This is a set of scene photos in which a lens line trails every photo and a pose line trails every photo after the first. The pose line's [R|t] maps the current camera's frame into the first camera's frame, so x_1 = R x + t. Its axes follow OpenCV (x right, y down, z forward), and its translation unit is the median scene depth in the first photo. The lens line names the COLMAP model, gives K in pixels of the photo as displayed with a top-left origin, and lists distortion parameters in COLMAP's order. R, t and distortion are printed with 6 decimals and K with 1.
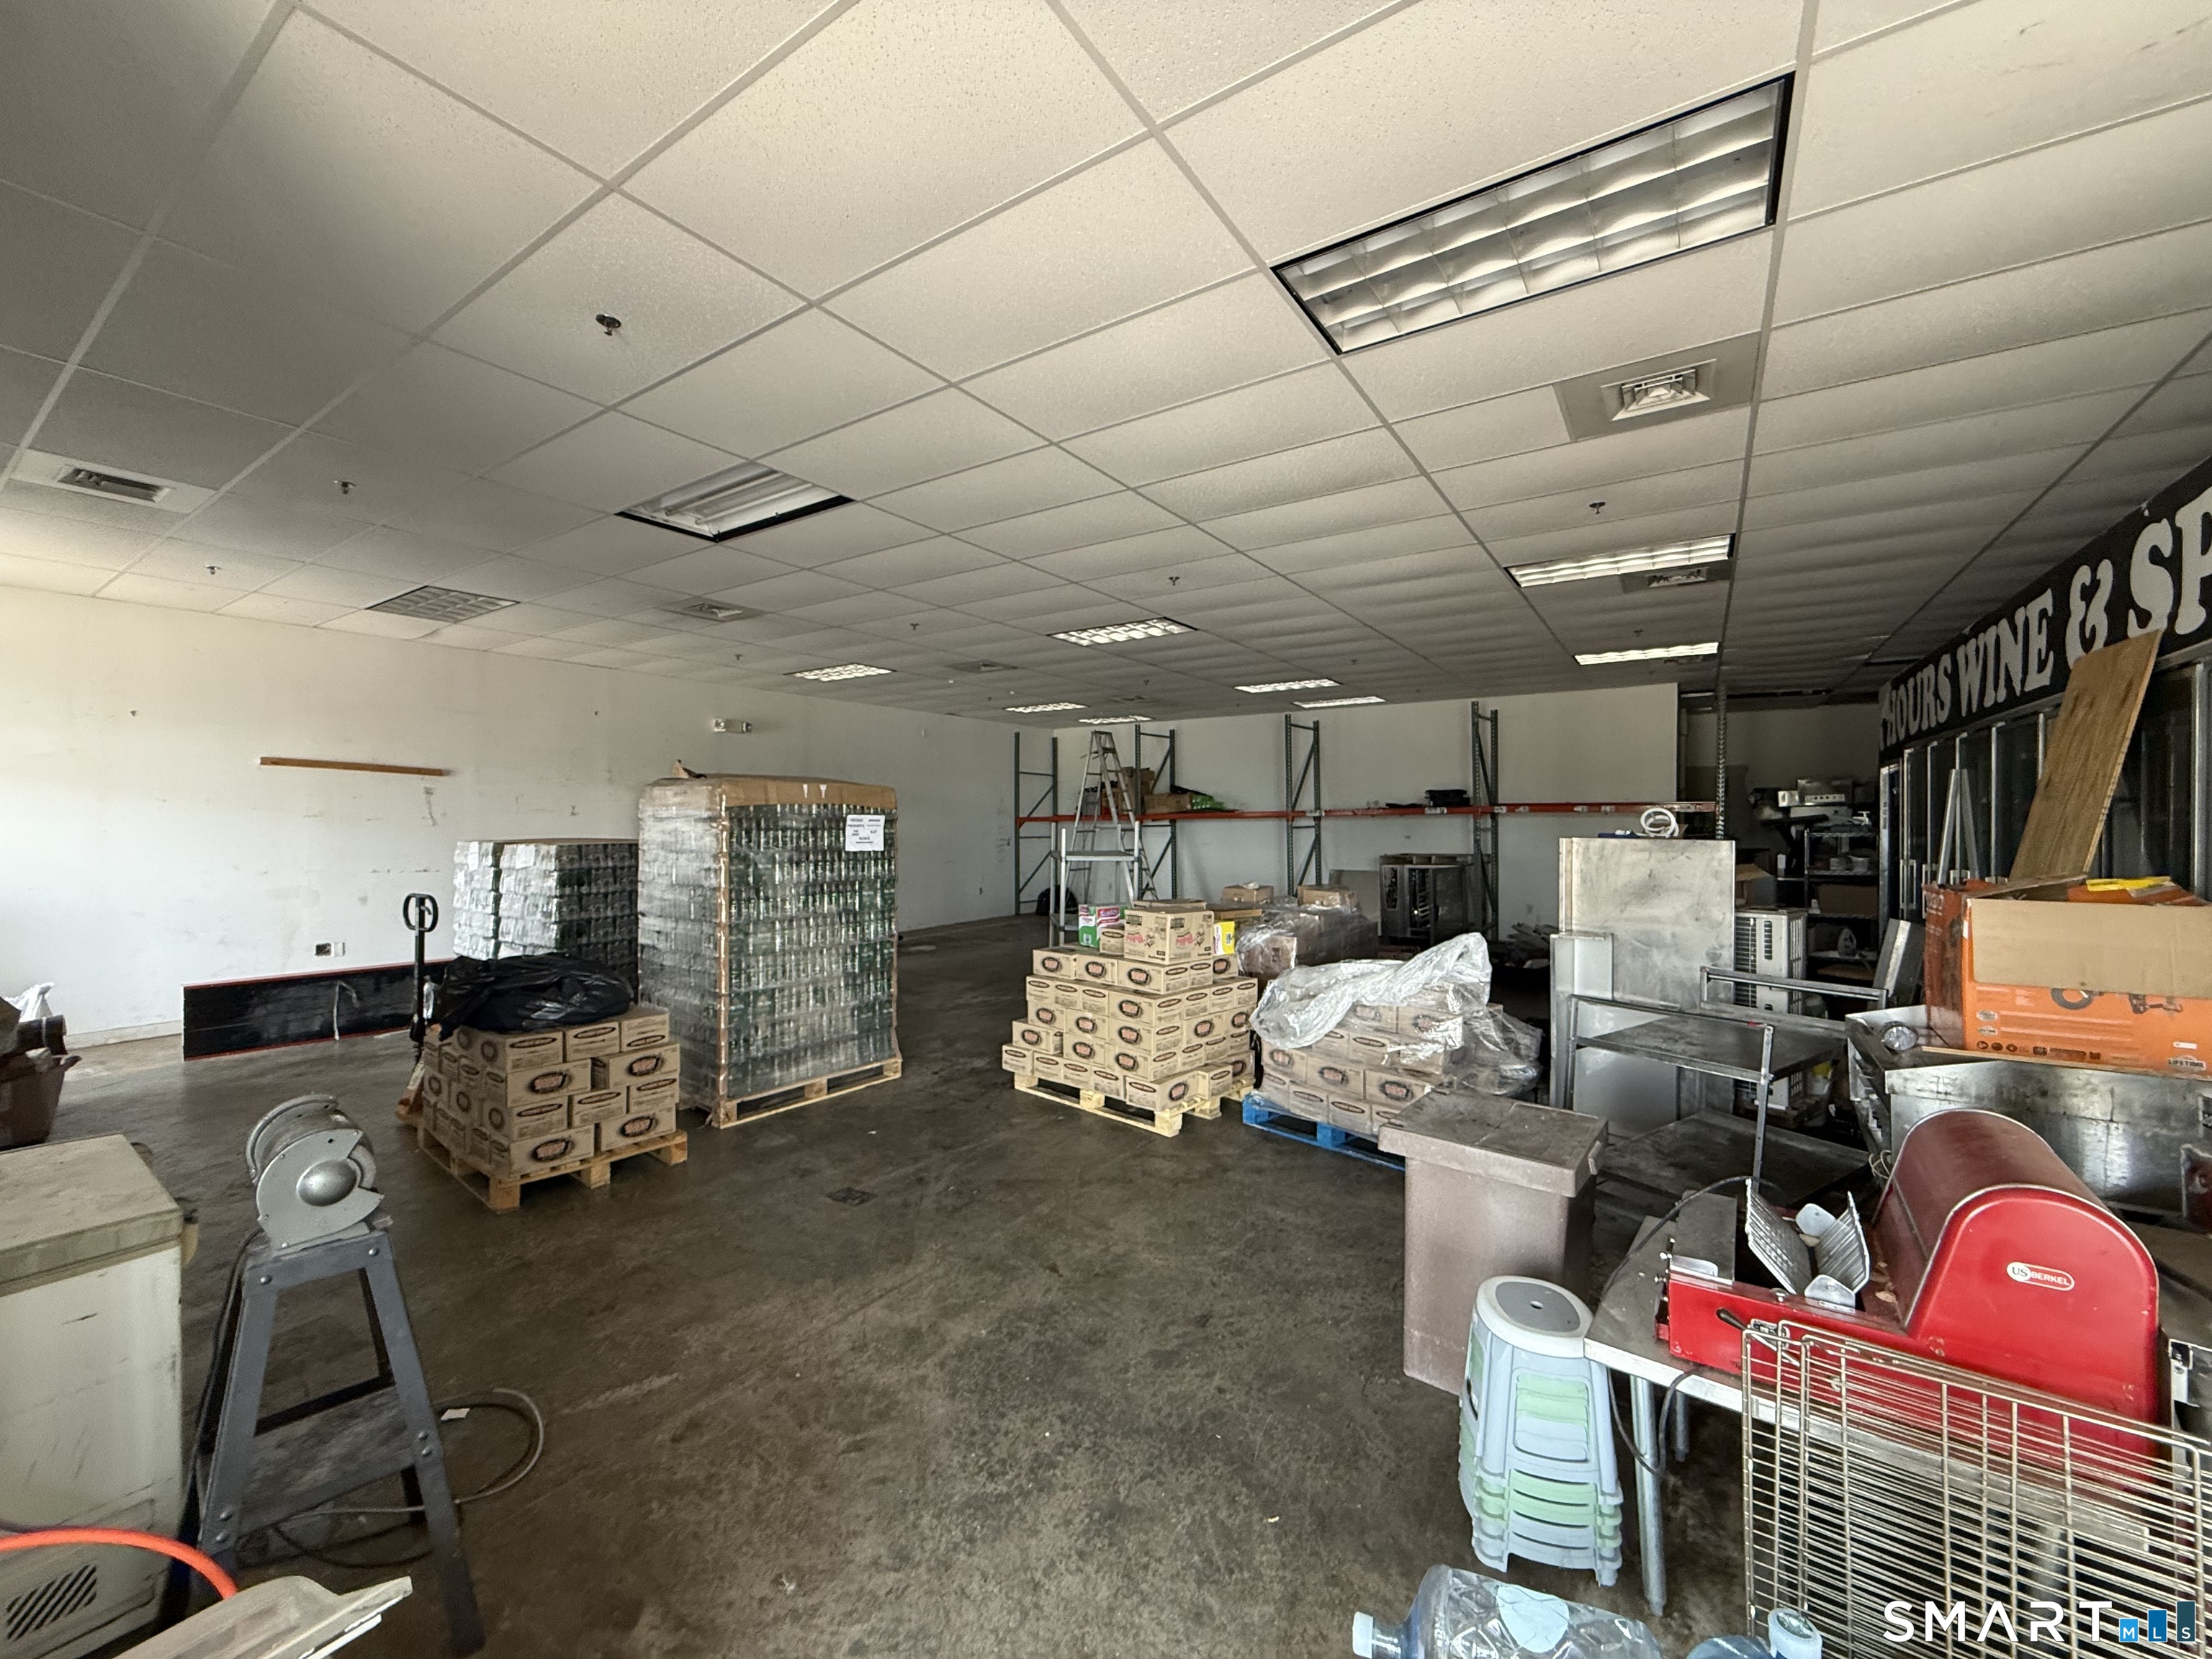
lens RADIAL K [[878.5, 0, 1106.0], [0, 878.5, 829.5], [0, 0, 1]] dist [0.000230, -0.000143]
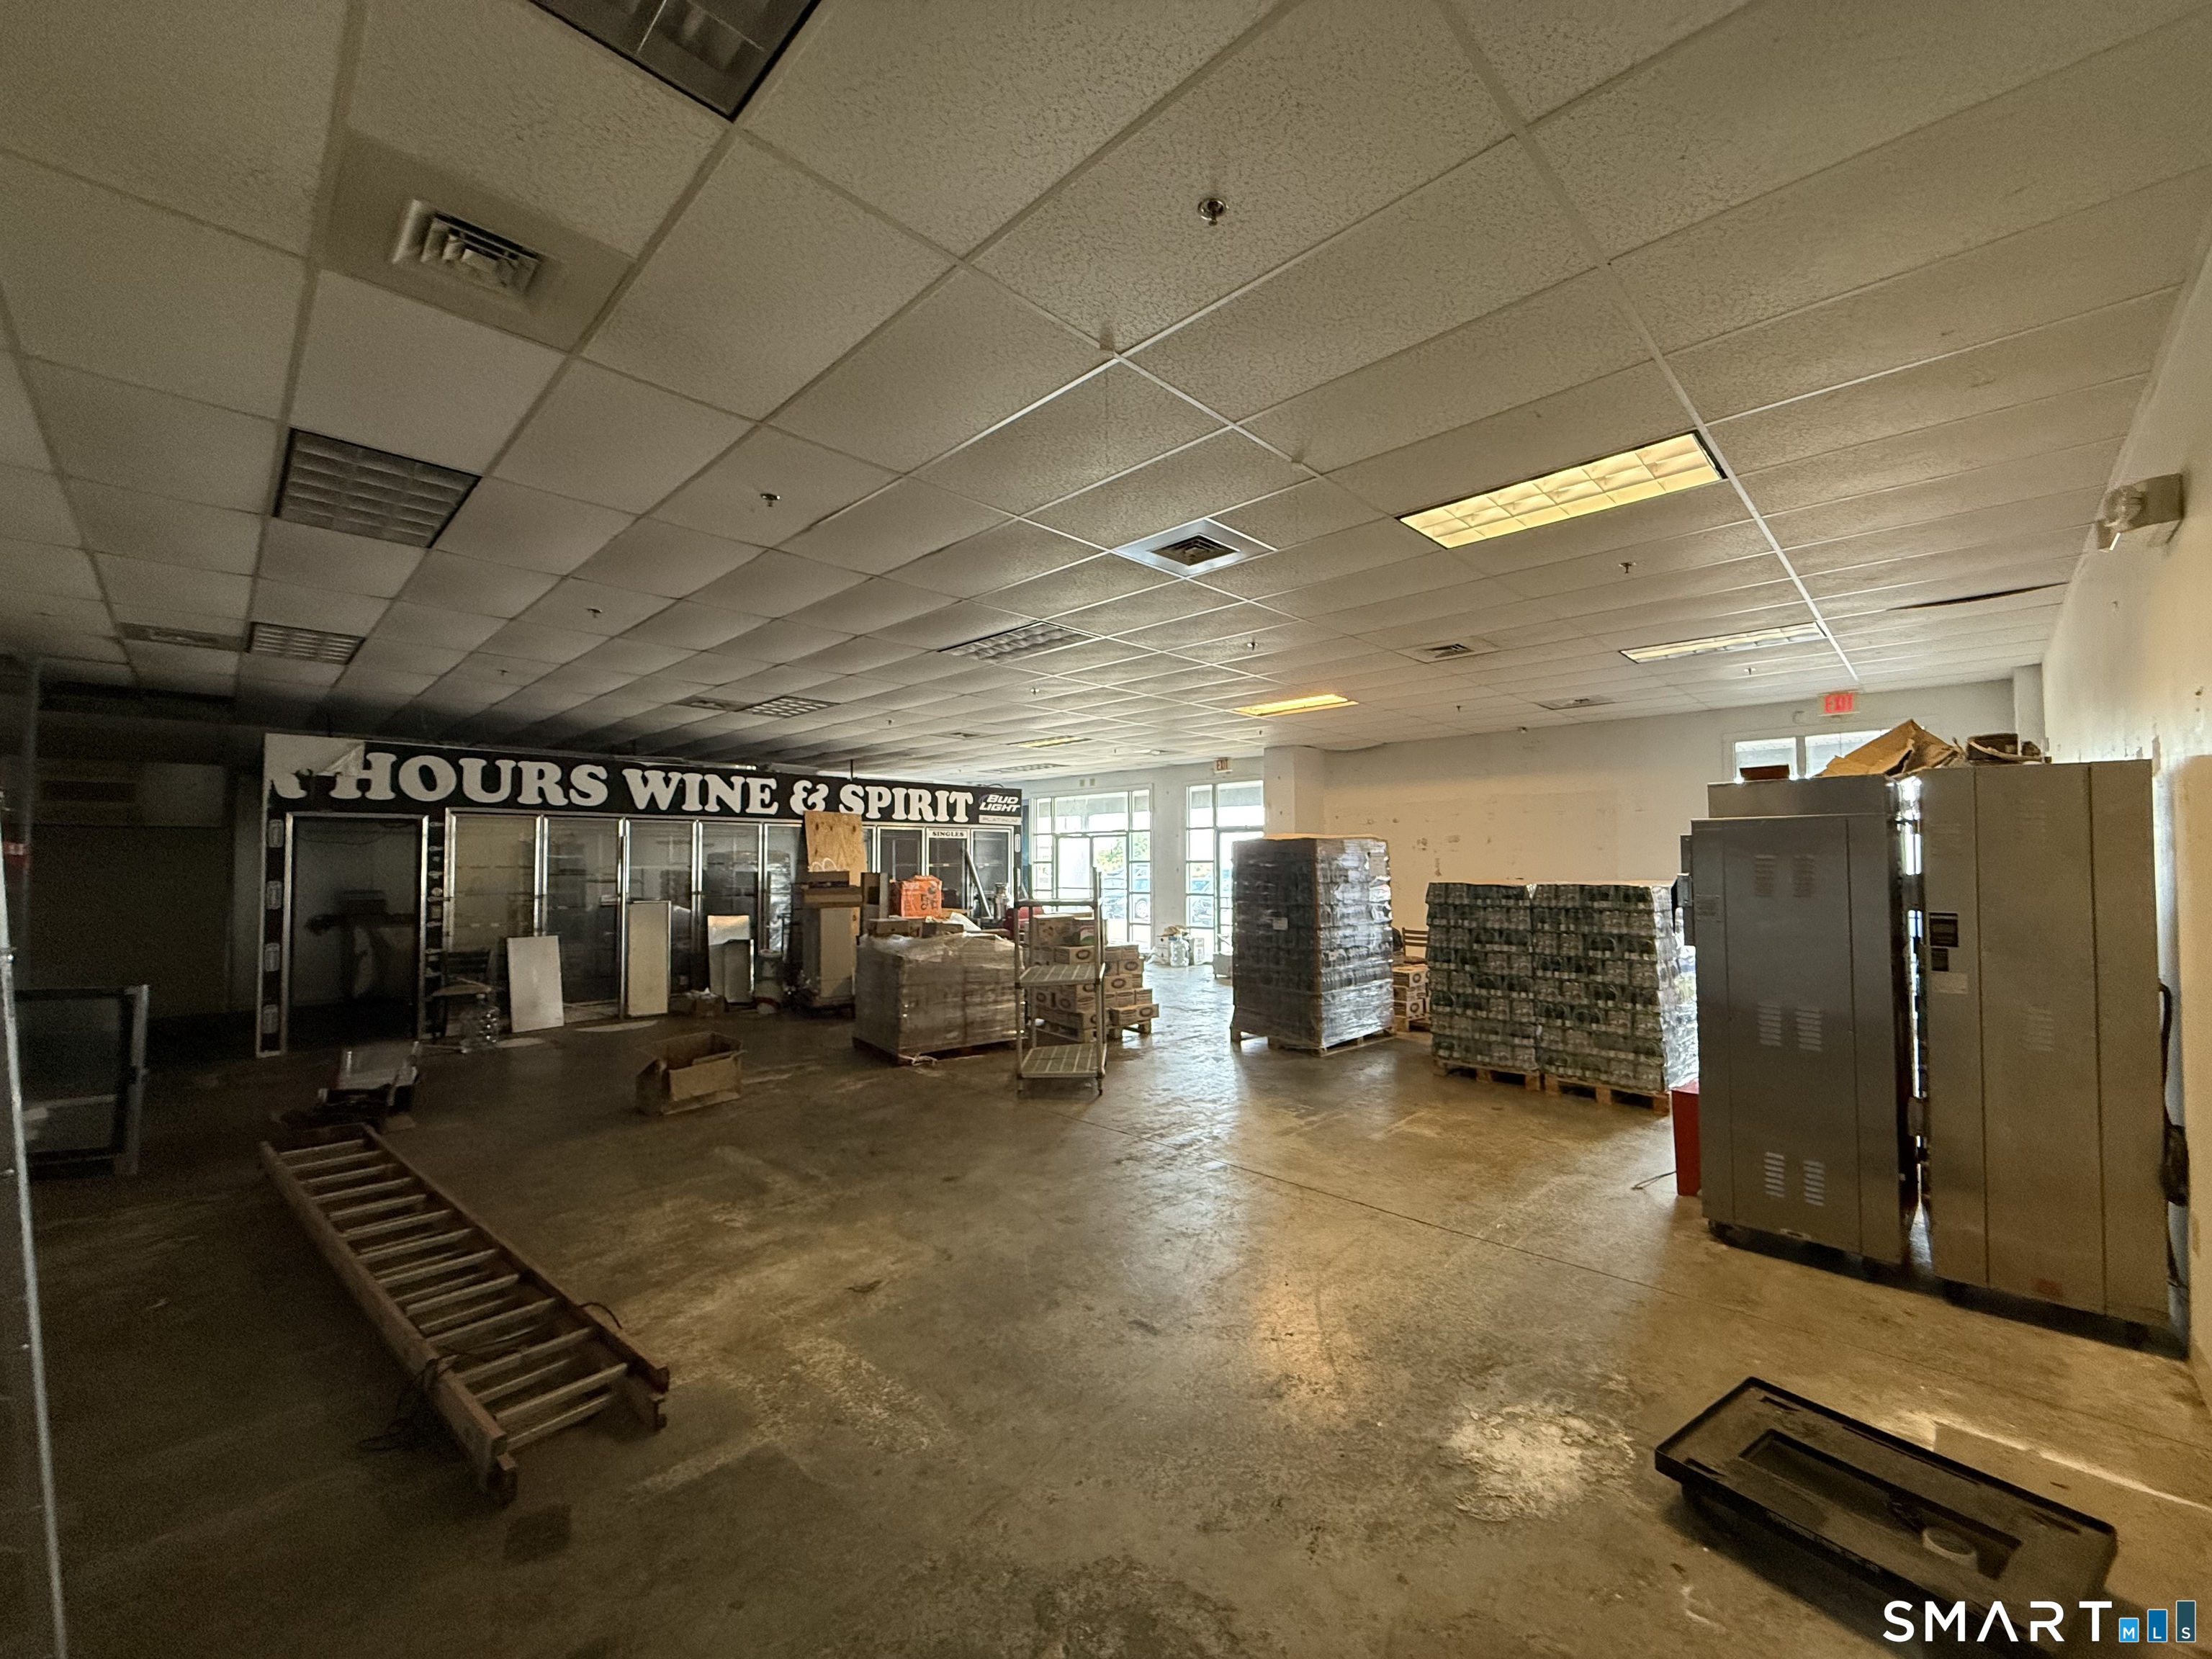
lens RADIAL K [[878.5, 0, 1106.0], [0, 878.5, 829.5], [0, 0, 1]] dist [0.000230, -0.000143]
pose [[-0.983411, 0.005299, 0.181314, -0.469258], [0.001580, 0.999785, -0.020651, -0.066094], [-0.181384, -0.020022, -0.983208, 3.826713]]
